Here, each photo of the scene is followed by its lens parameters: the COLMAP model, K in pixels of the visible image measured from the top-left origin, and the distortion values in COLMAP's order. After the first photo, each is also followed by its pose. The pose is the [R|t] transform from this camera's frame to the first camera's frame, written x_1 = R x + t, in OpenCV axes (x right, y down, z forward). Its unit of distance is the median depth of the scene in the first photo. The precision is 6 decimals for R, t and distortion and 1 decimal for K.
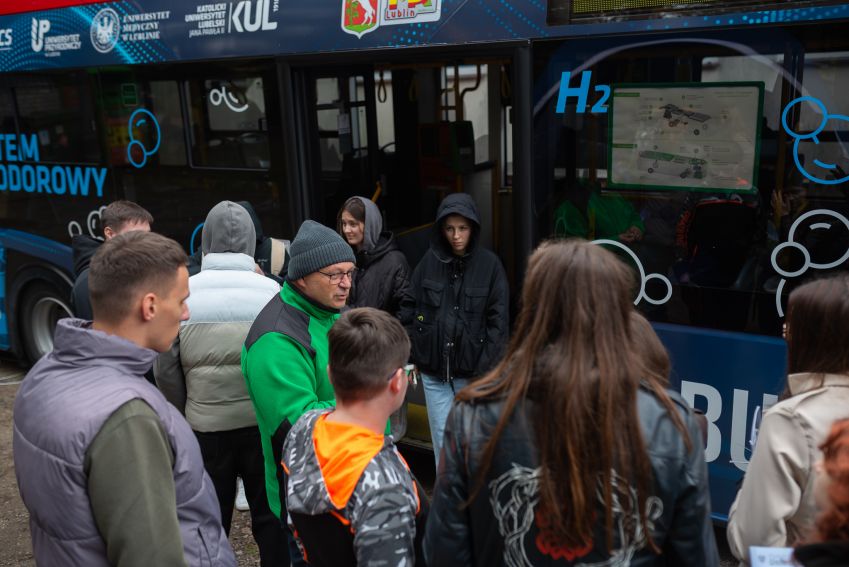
lens RADIAL K [[770.3, 0, 424.5], [0, 770.3, 283.5], [0, 0, 1]] dist [0.000930, 0.005851]
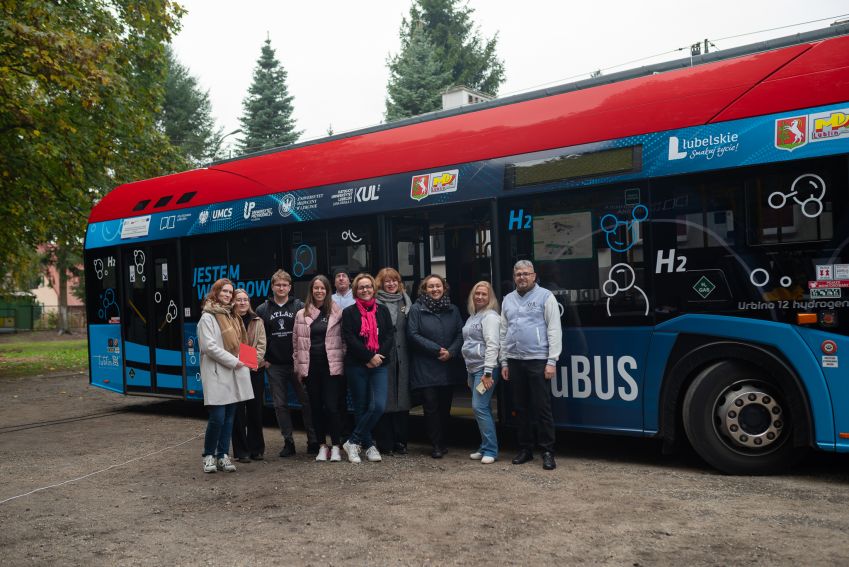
lens RADIAL K [[770.3, 0, 424.5], [0, 770.3, 283.5], [0, 0, 1]] dist [0.000930, 0.005851]
pose [[0.993400, -0.001141, -0.114696, 0.136719], [-0.029333, 0.964172, -0.263650, 0.357194], [0.110888, 0.265274, 0.957775, -0.741355]]
